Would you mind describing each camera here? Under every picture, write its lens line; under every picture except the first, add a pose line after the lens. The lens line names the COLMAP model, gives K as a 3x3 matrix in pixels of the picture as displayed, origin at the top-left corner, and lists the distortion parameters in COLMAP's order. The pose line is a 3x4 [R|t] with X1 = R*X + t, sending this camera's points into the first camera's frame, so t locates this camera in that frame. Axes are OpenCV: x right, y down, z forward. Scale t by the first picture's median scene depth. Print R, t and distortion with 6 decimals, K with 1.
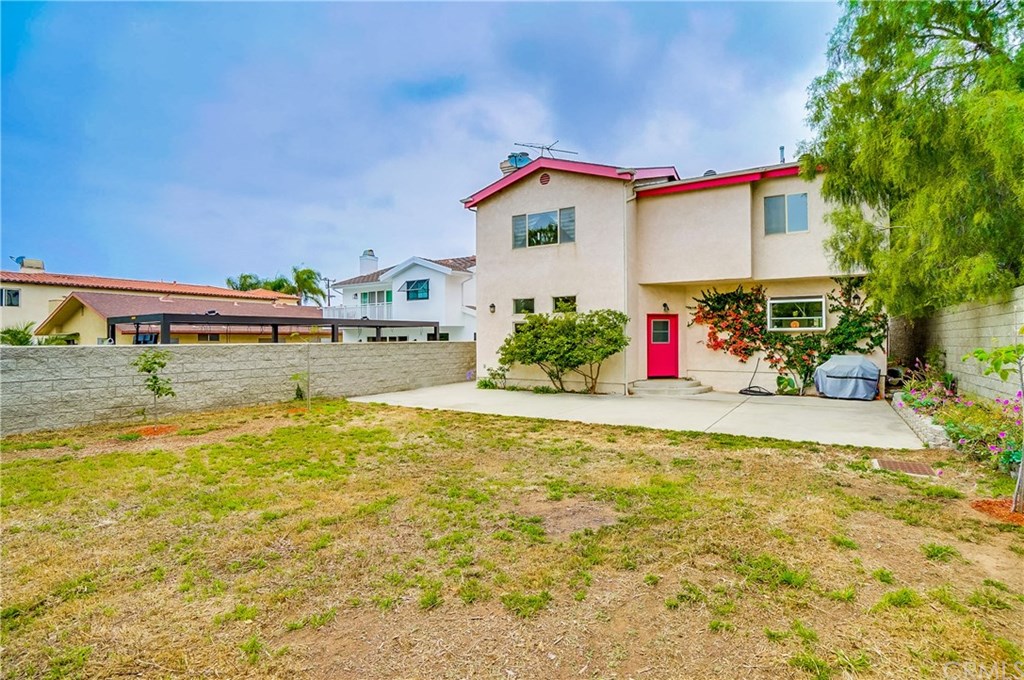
lens RADIAL K [[475.4, 0, 553.2], [0, 475.4, 339.8], [0, 0, 1]] dist [-0.031464, 0.004497]
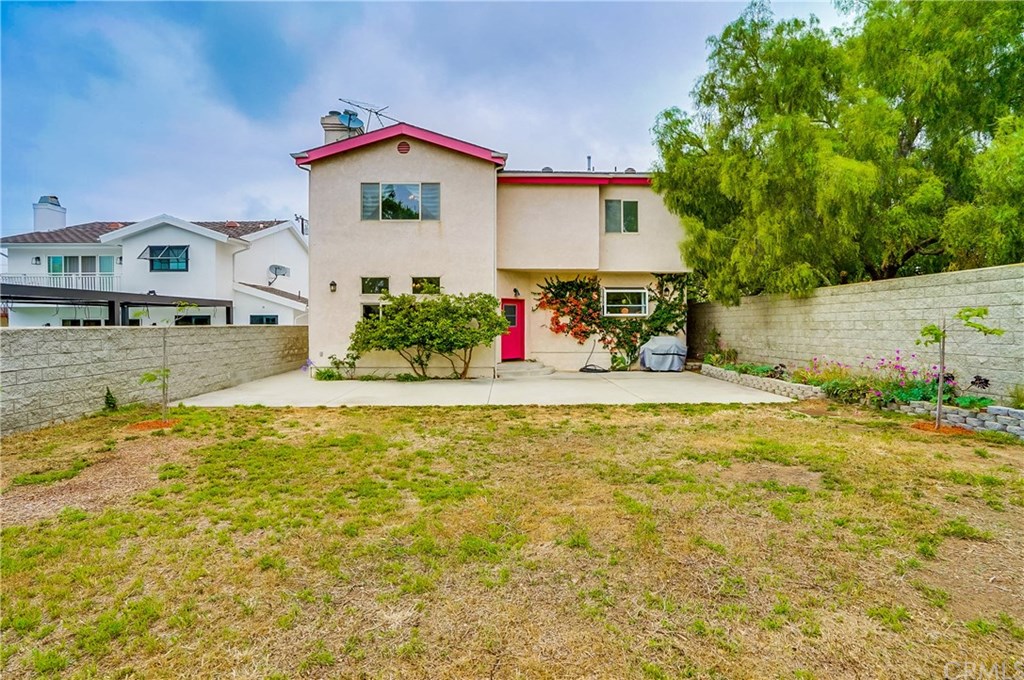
lens RADIAL K [[475.4, 0, 514.6], [0, 475.4, 330.1], [0, 0, 1]] dist [-0.031464, 0.004497]
pose [[0.862713, -0.004265, 0.505677, -0.301919], [-0.001174, 0.999945, 0.010438, 0.003248], [-0.505693, -0.009599, 0.862660, 0.103525]]
